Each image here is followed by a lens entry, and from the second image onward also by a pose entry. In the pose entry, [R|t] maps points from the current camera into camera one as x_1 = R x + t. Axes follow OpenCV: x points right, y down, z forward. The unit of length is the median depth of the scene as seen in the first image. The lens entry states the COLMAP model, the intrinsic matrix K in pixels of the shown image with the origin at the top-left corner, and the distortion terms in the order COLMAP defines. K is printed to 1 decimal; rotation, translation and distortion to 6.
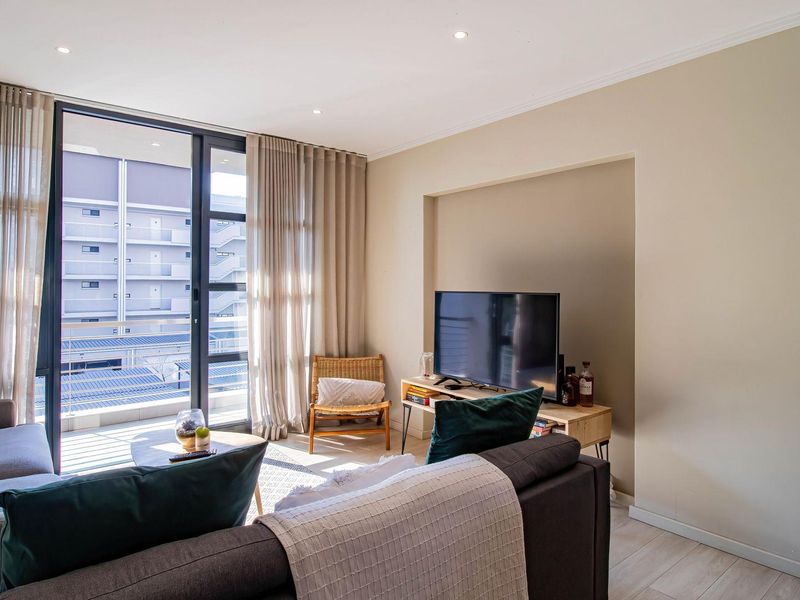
lens RADIAL K [[501.1, 0, 399.6], [0, 501.1, 283.3], [0, 0, 1]] dist [0.019901, -0.032059]
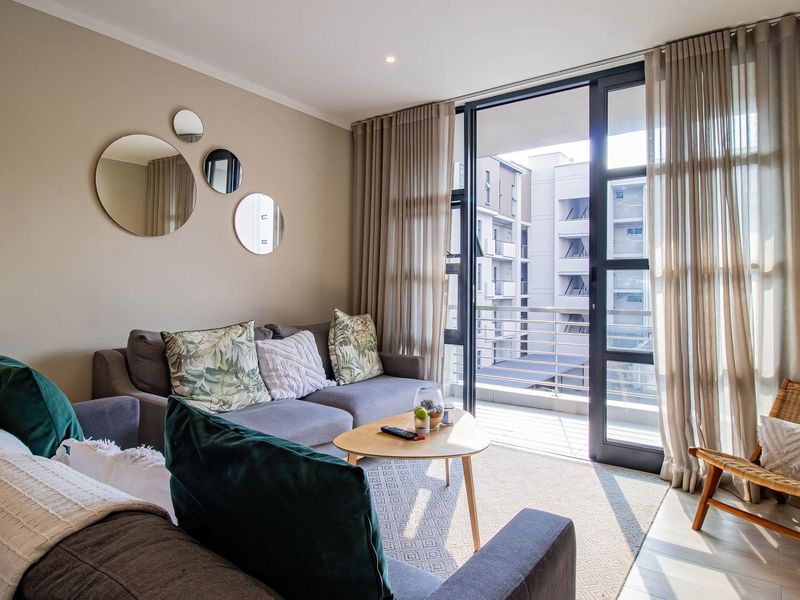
lens RADIAL K [[501.1, 0, 399.6], [0, 501.1, 283.3], [0, 0, 1]] dist [0.019901, -0.032059]
pose [[0.257867, -0.008238, -0.966145, 0.308561], [0.000130, 0.999964, -0.008492, 0.042992], [0.966181, 0.002064, 0.257858, 0.472531]]
